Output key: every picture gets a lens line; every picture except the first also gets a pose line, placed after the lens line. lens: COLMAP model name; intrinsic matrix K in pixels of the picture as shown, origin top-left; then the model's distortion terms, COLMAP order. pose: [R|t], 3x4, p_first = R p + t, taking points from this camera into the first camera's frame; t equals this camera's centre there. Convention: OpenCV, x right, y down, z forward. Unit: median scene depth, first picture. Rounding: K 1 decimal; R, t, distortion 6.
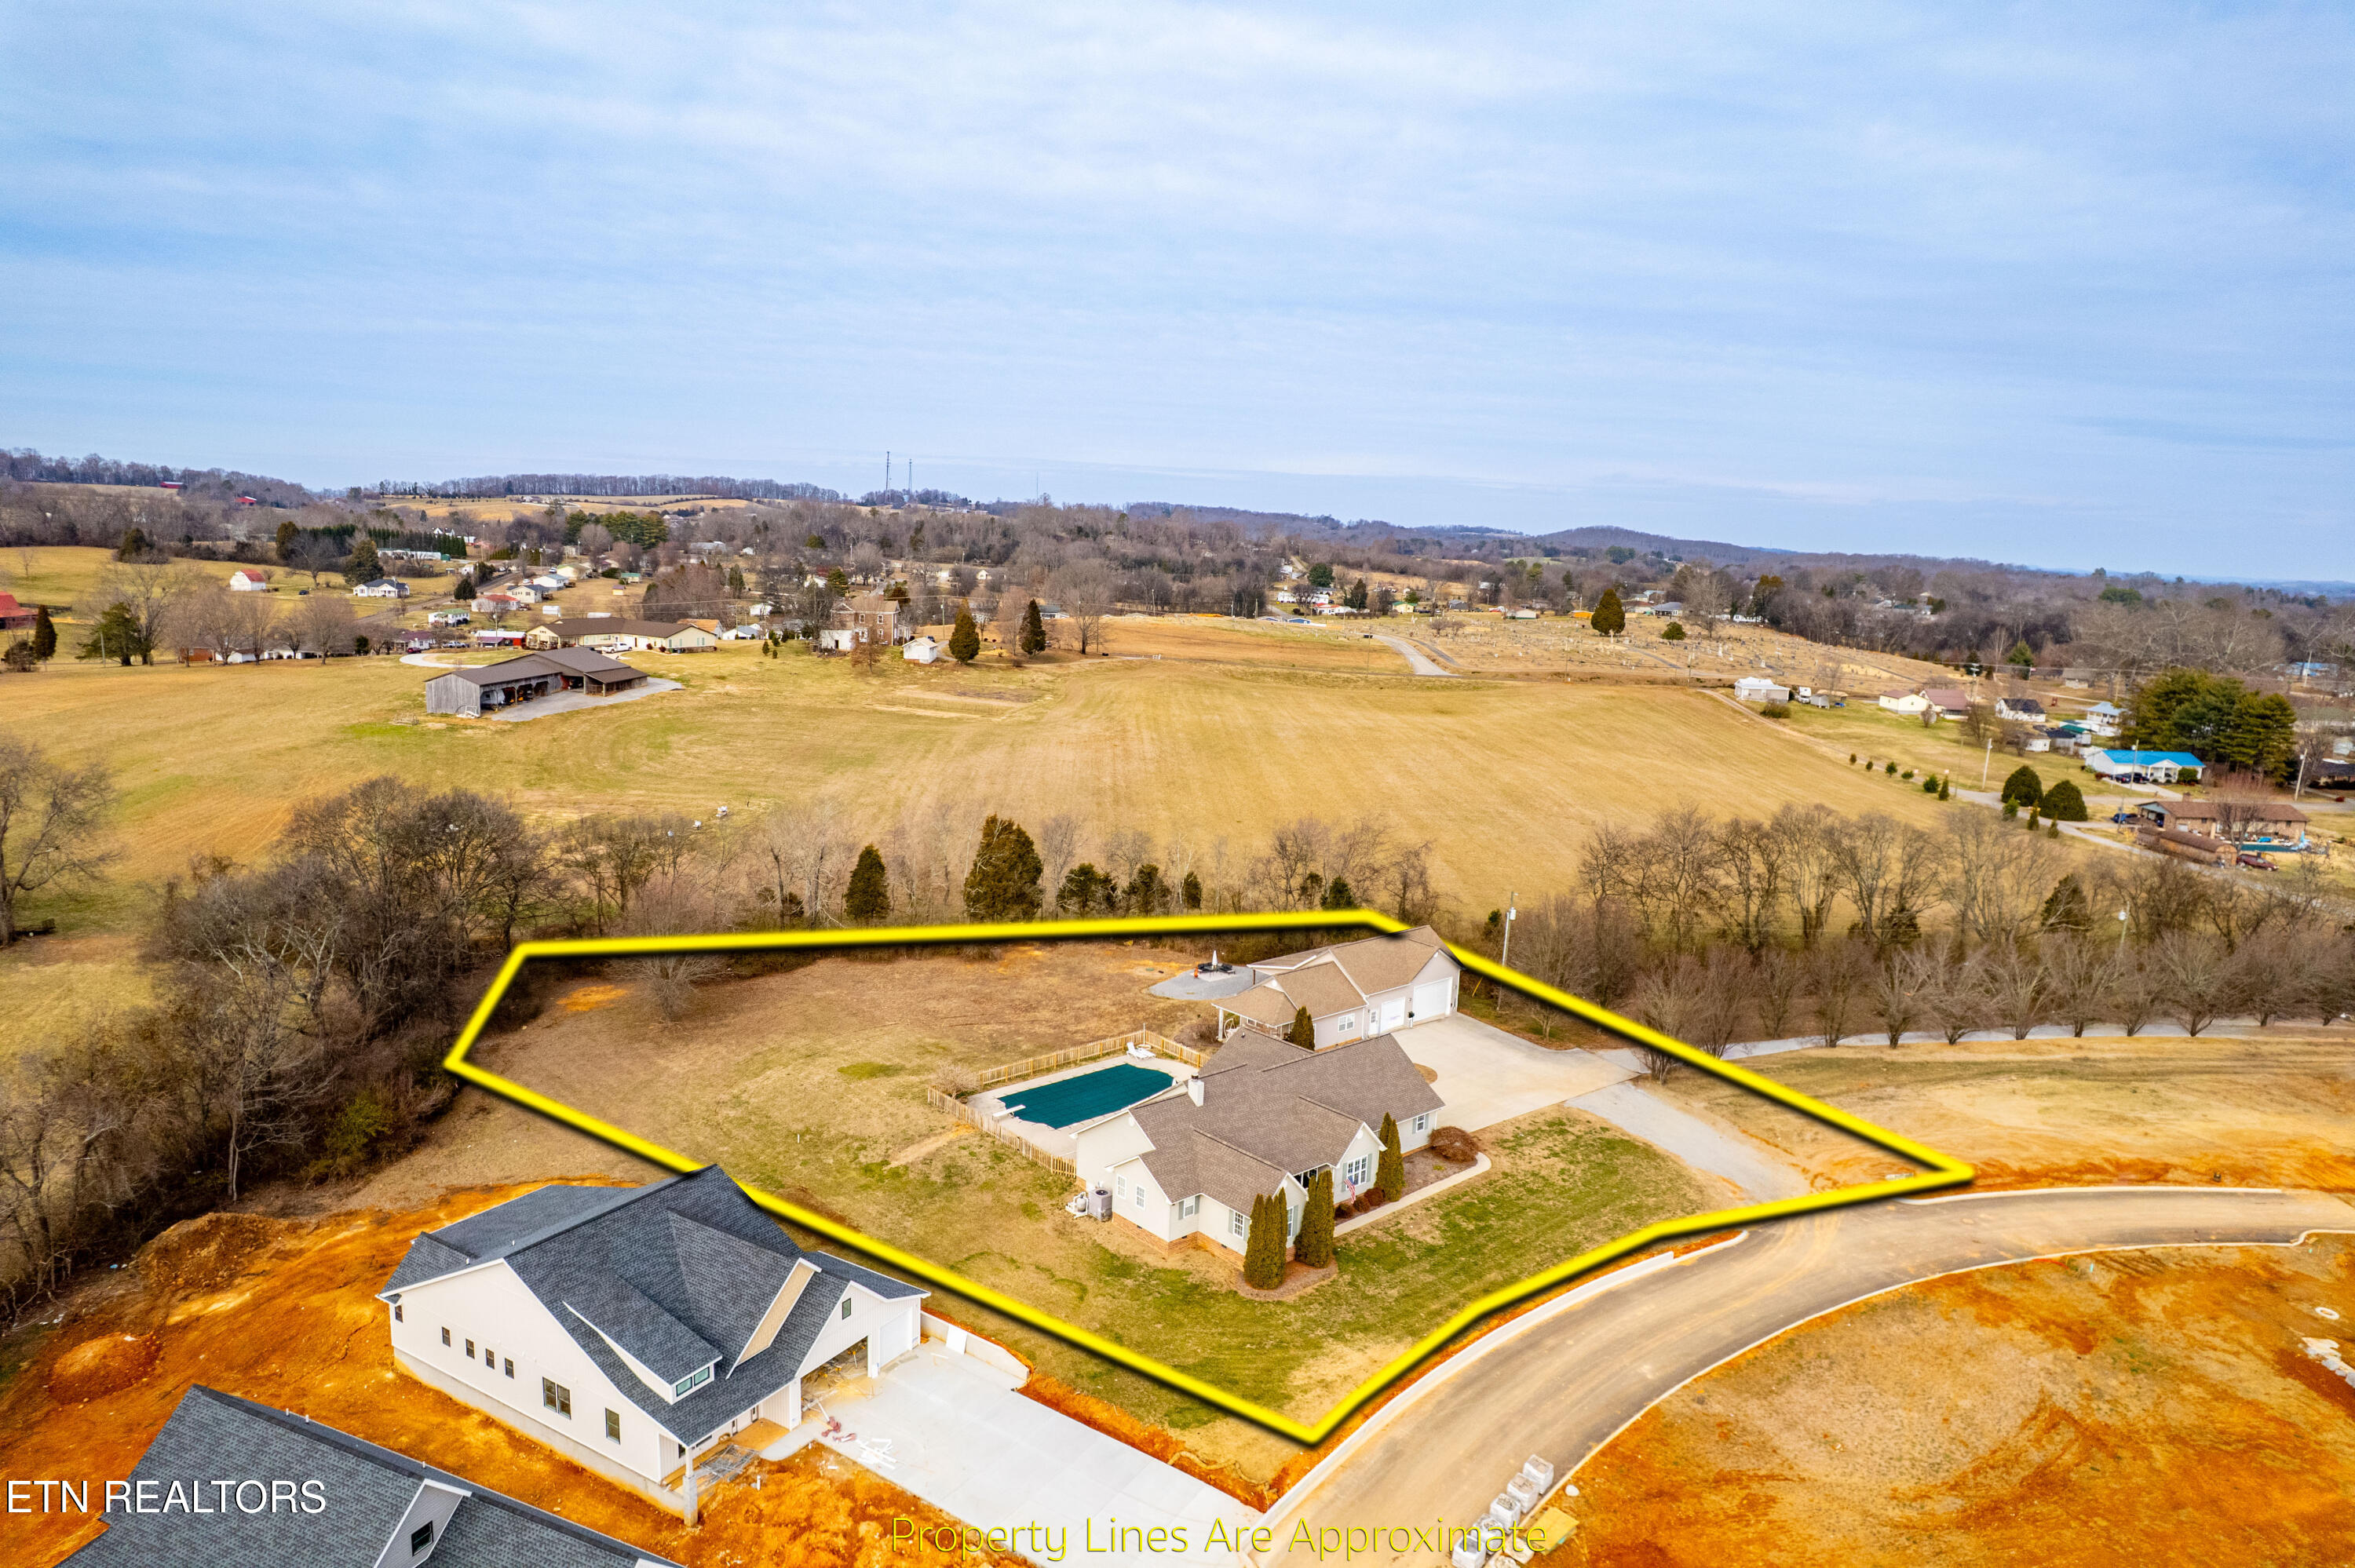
lens RADIAL K [[1507.6, 0, 1181.7], [0, 1507.6, 792.9], [0, 0, 1]] dist [-0.080964, 0.072360]
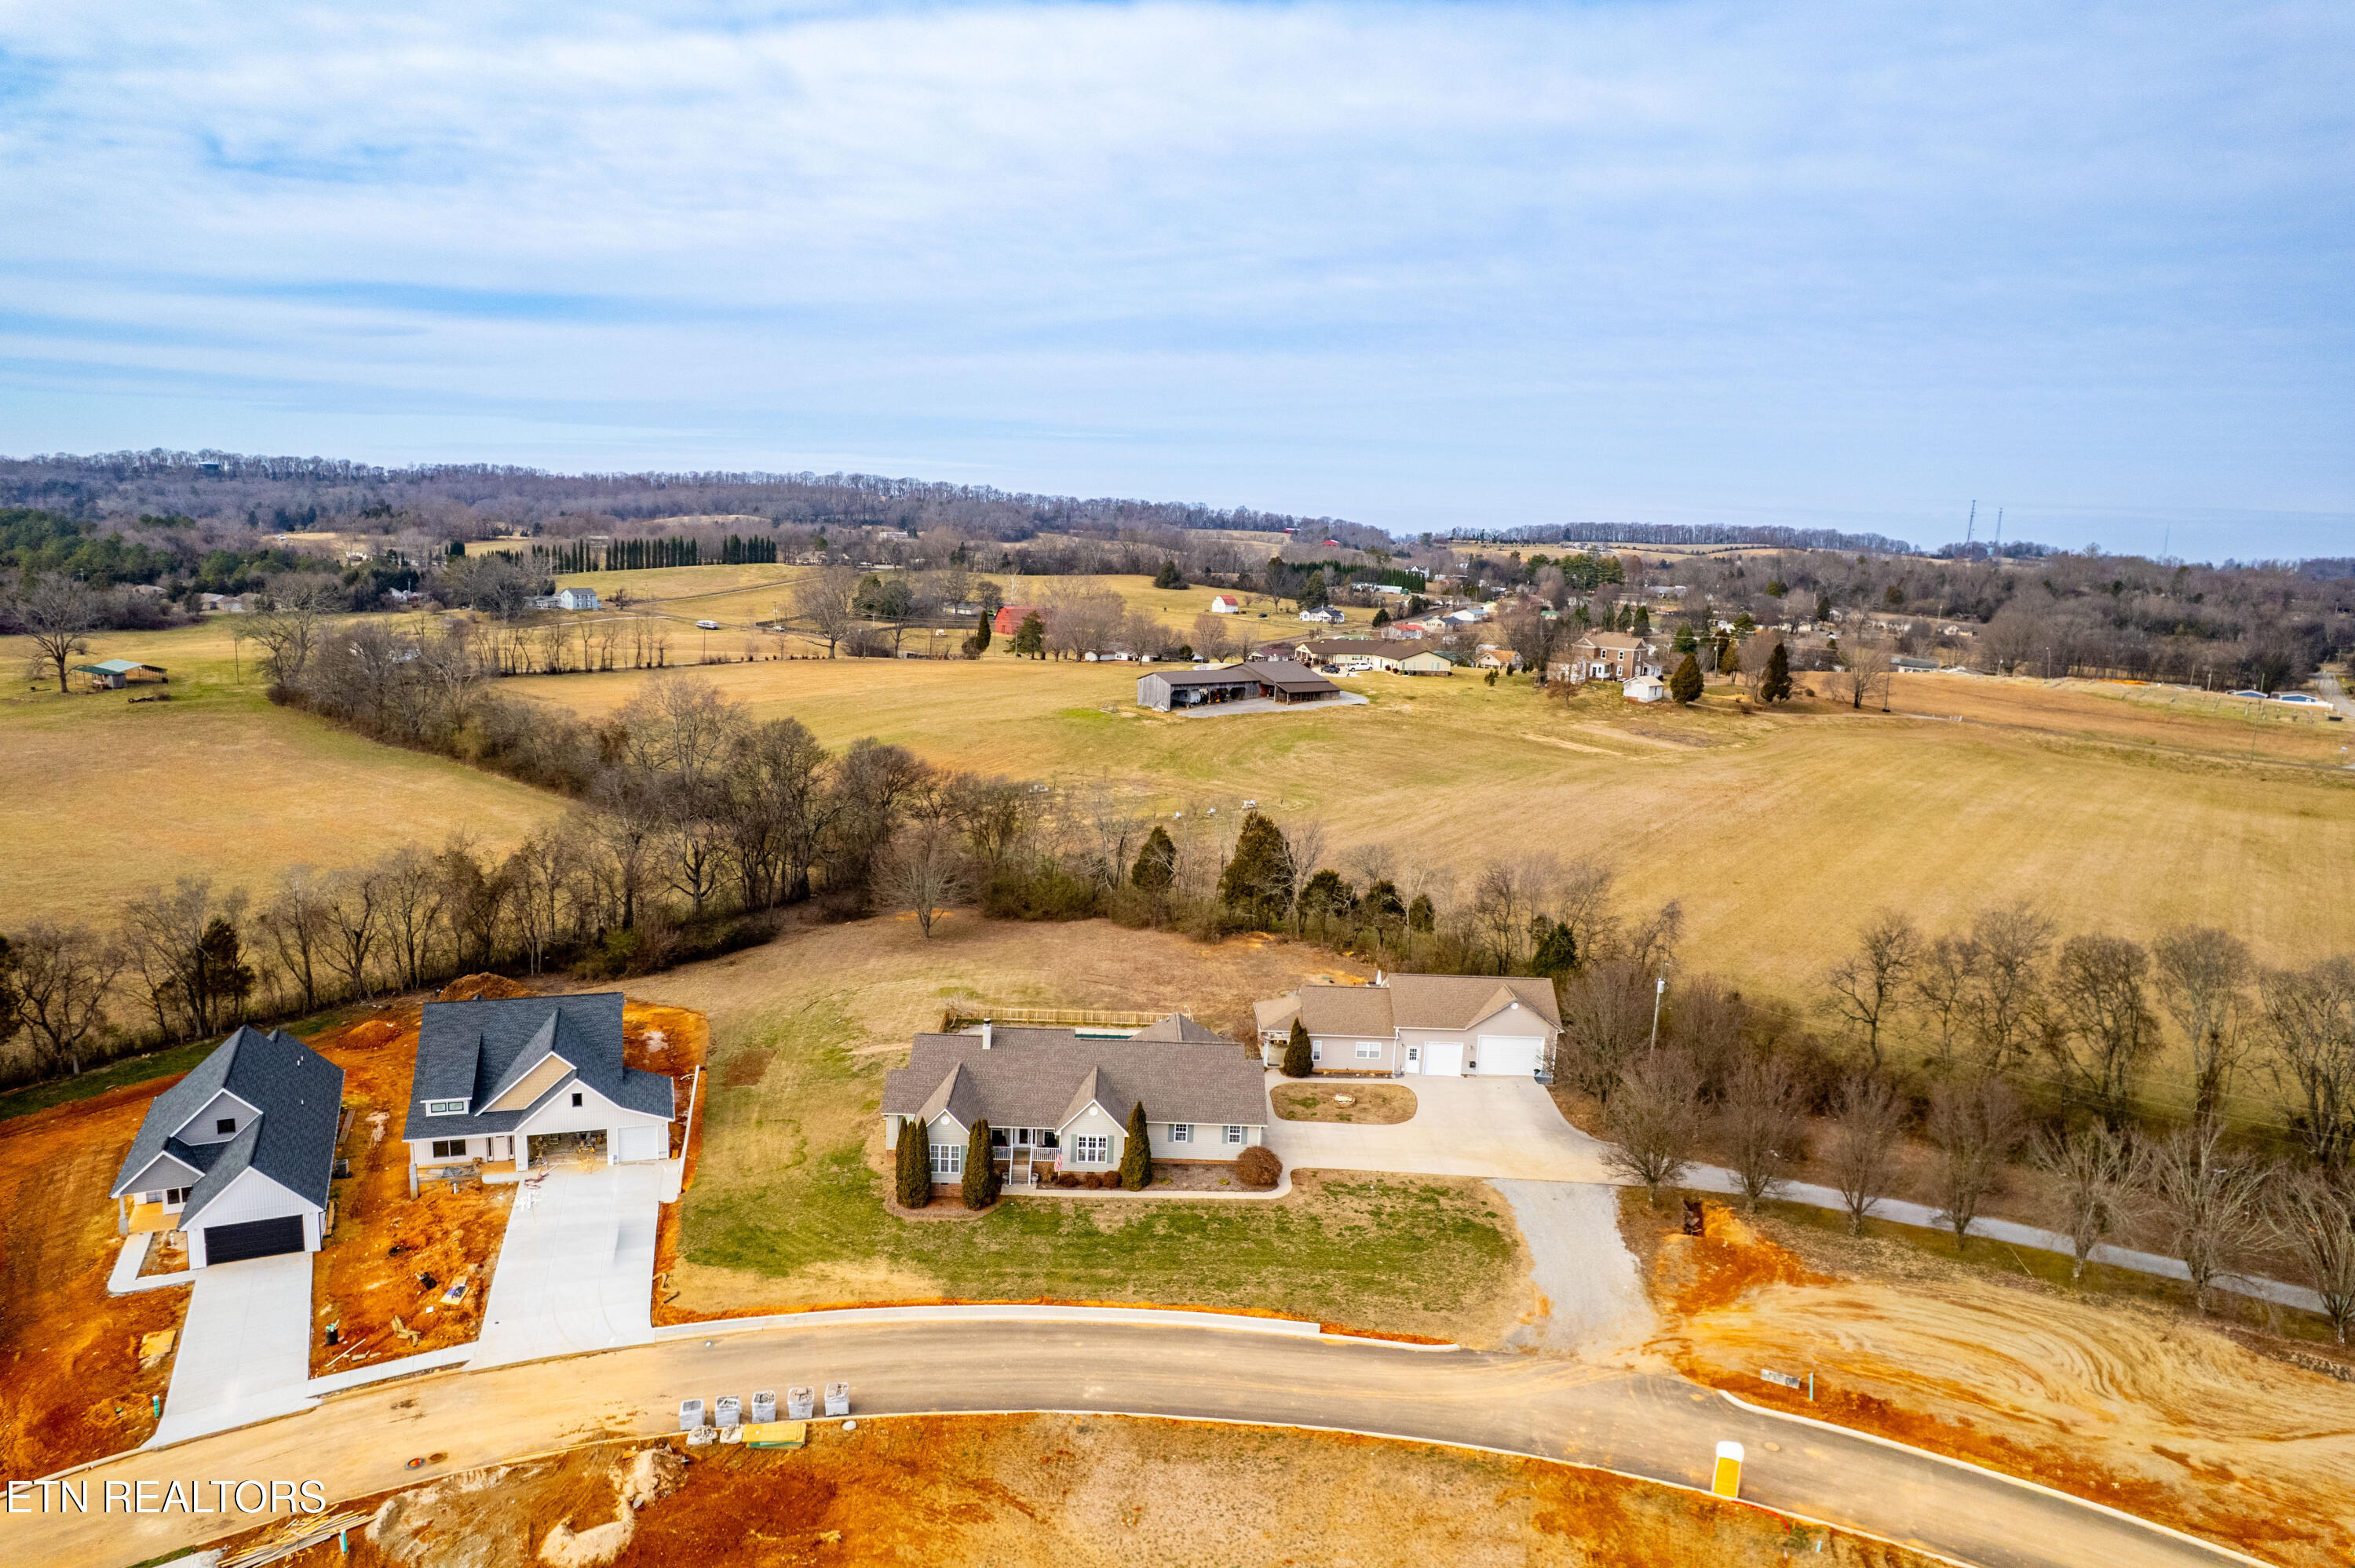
lens RADIAL K [[1507.6, 0, 1181.7], [0, 1507.6, 792.9], [0, 0, 1]] dist [-0.080964, 0.072360]
pose [[0.765444, 0.103818, -0.635072, 0.539048], [-0.124890, 0.992102, 0.011655, -0.004463], [0.631266, 0.070393, 0.772365, 0.159632]]
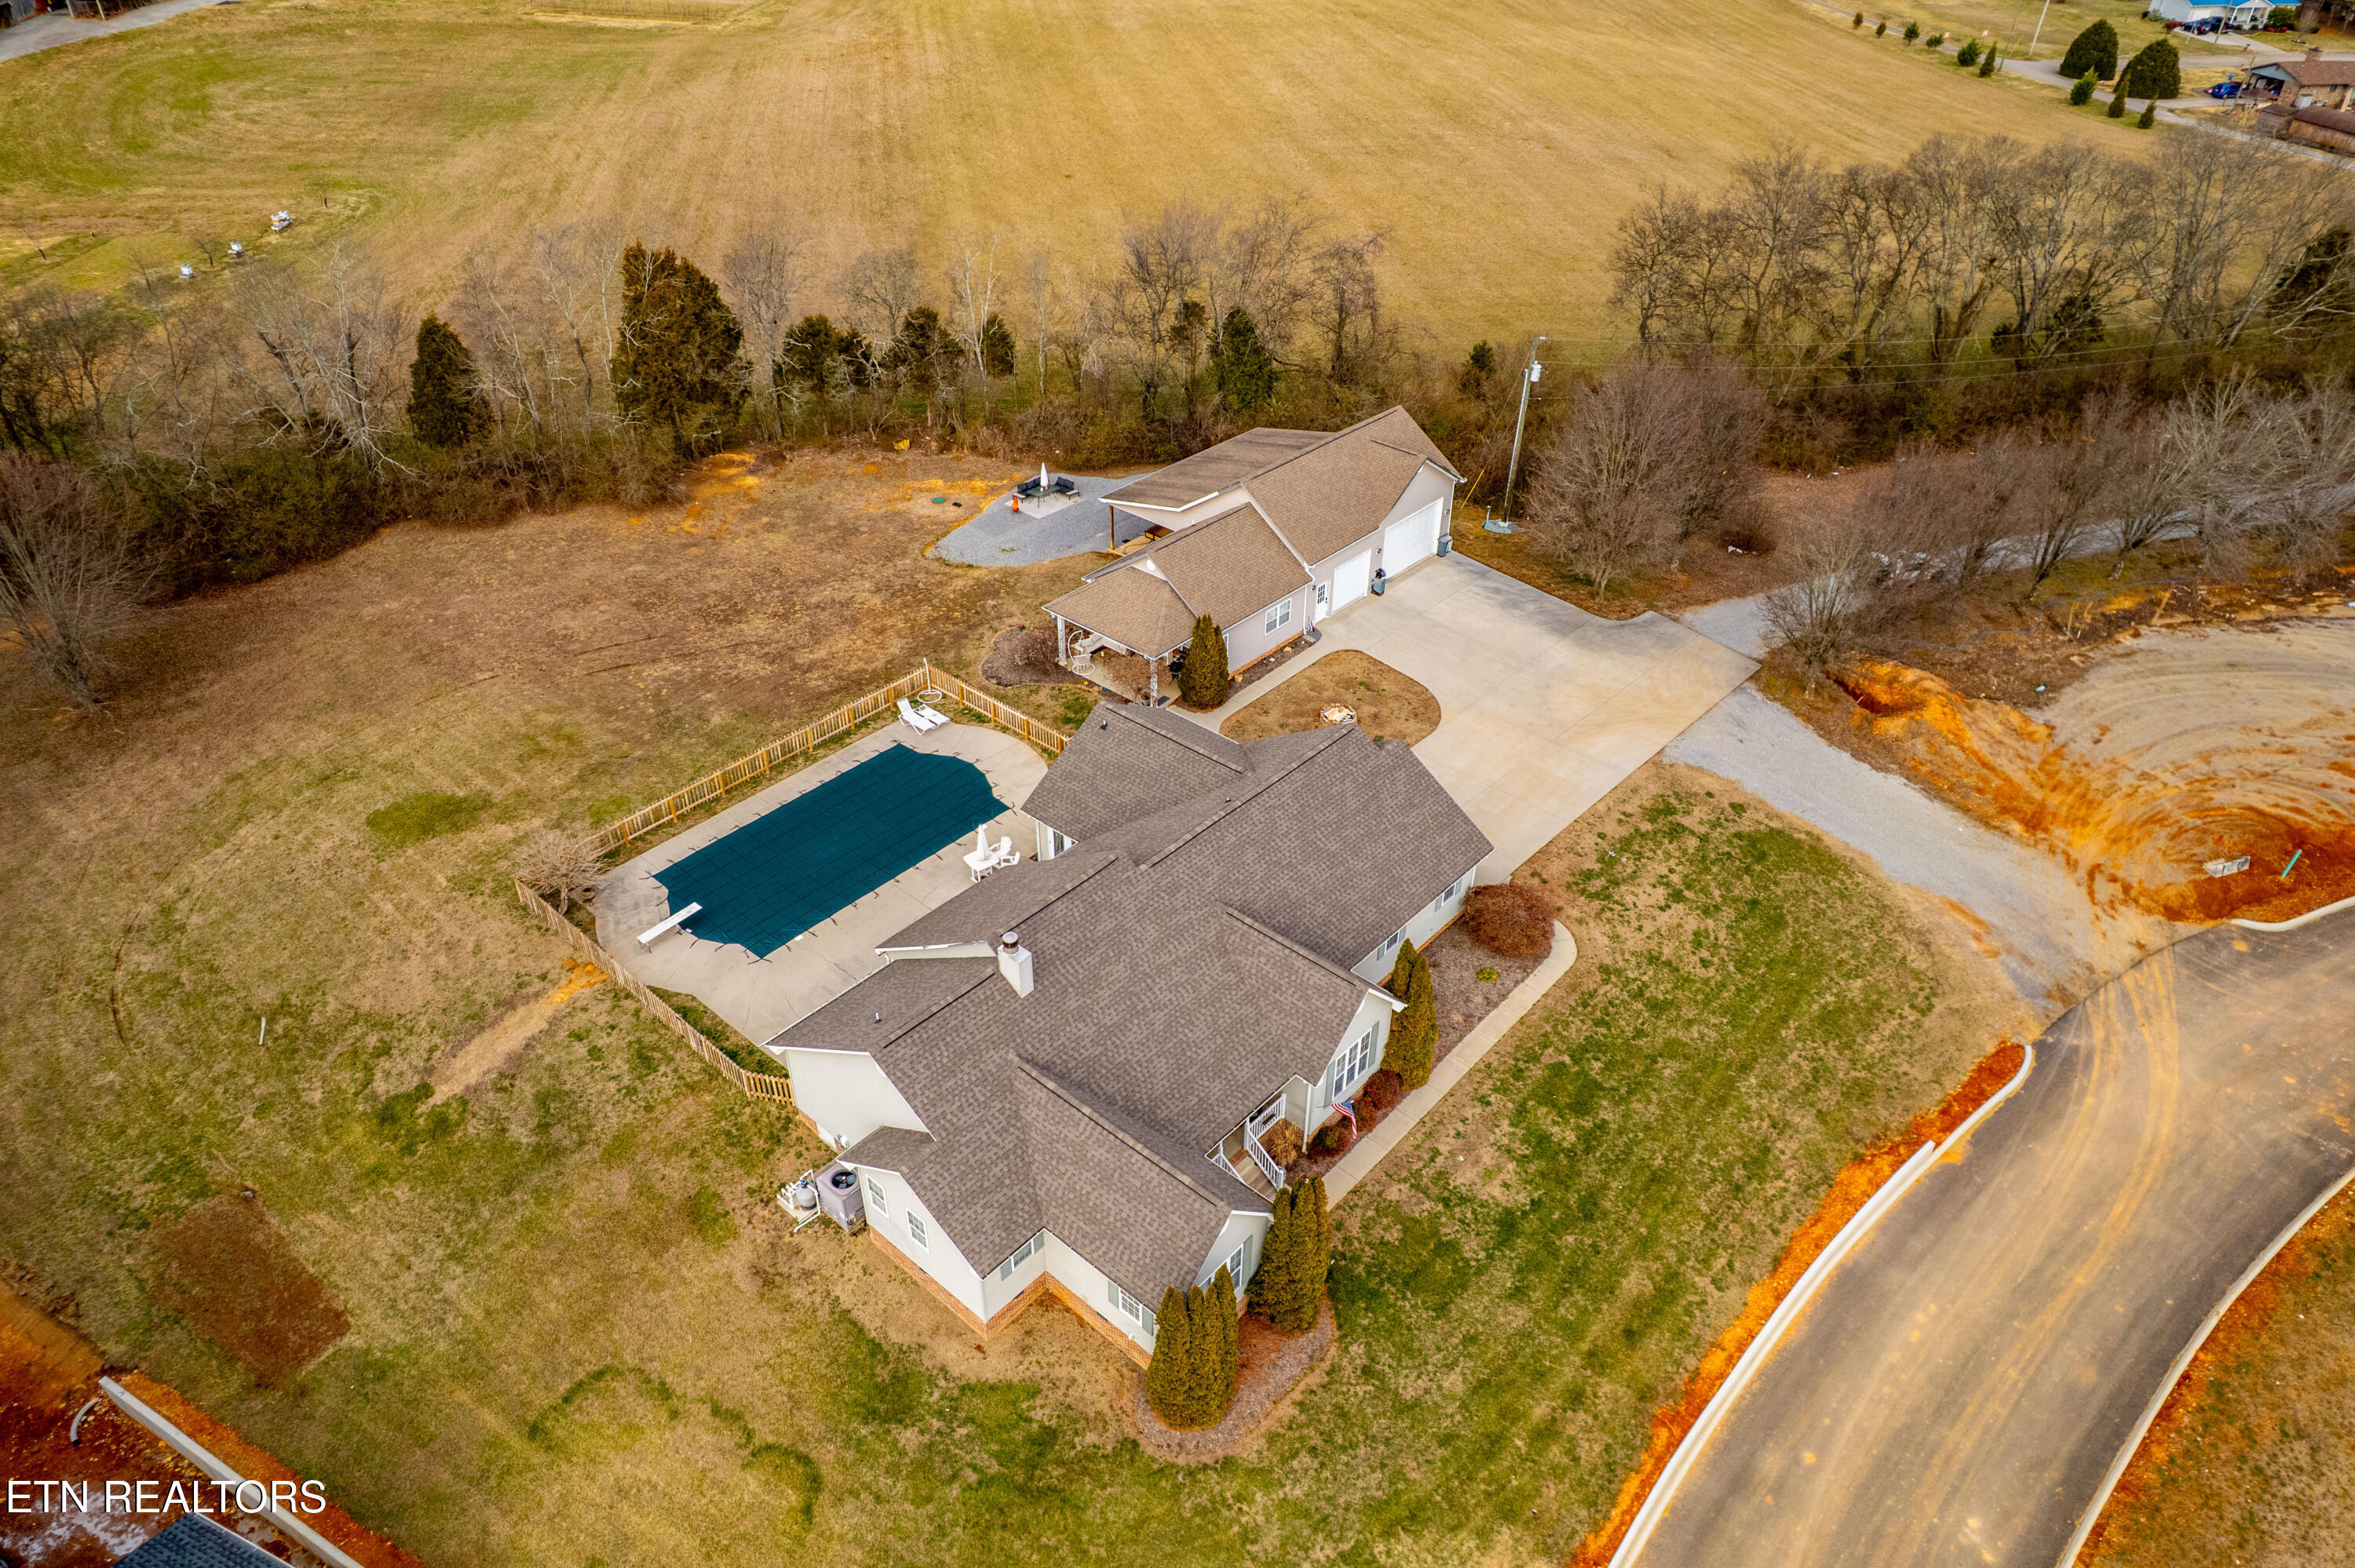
lens RADIAL K [[1507.6, 0, 1181.7], [0, 1507.6, 792.9], [0, 0, 1]] dist [-0.080964, 0.072360]
pose [[0.993076, -0.092834, 0.071992, 0.022055], [0.052203, 0.897708, 0.437486, -0.036100], [-0.105242, -0.430699, 0.896339, 0.406104]]
